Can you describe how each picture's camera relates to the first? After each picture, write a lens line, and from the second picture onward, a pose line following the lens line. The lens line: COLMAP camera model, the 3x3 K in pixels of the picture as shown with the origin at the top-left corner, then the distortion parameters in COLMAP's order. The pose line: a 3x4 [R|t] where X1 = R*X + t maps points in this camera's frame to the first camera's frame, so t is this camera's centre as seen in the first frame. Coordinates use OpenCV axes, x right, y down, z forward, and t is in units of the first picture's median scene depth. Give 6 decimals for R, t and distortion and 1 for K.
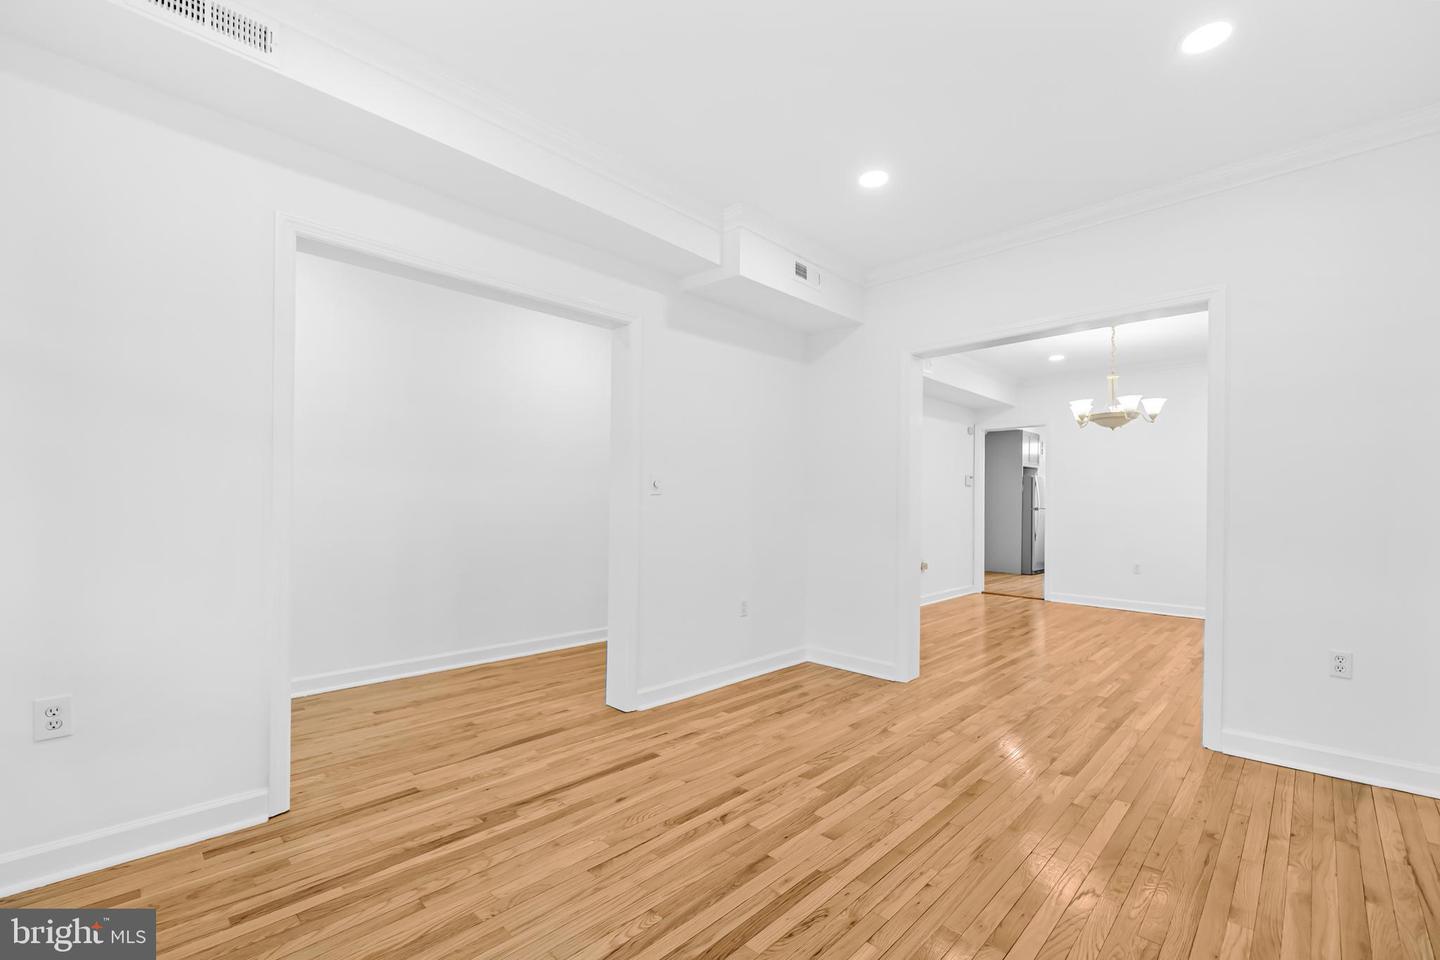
lens RADIAL K [[605.0, 0, 749.9], [0, 605.0, 469.5], [0, 0, 1]] dist [0.001680, 0.000304]
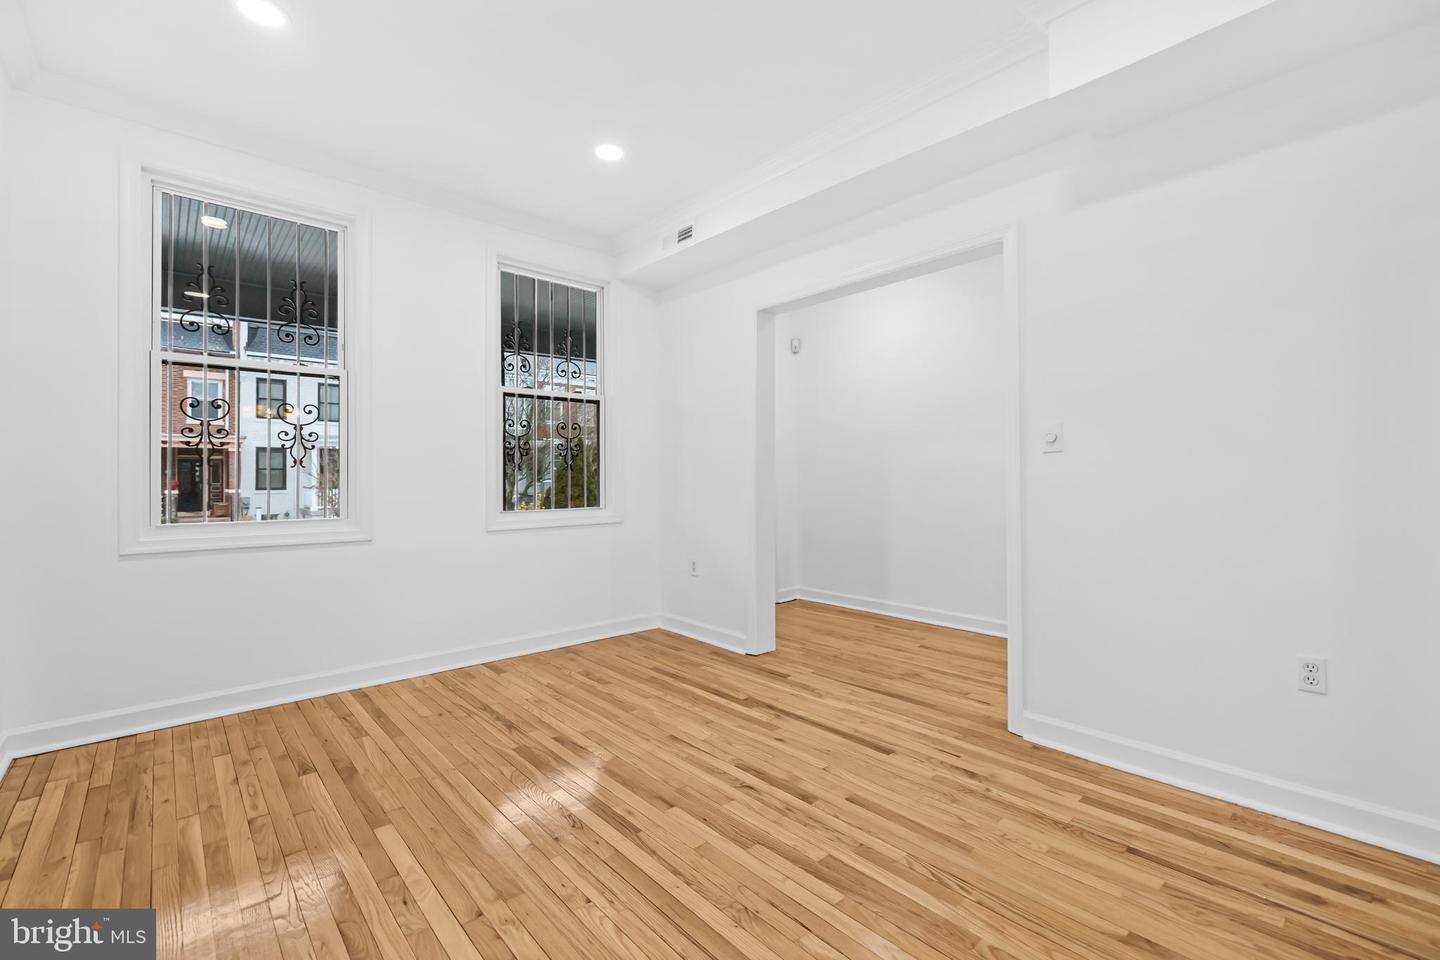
lens RADIAL K [[604.2, 0, 718.0], [0, 604.2, 481.5], [0, 0, 1]] dist [0.004009, 0.000016]
pose [[-0.072654, -0.001781, -0.997356, 0.751947], [0.060698, 0.998137, -0.006204, 0.063597], [0.995508, -0.060988, -0.072411, 0.838334]]
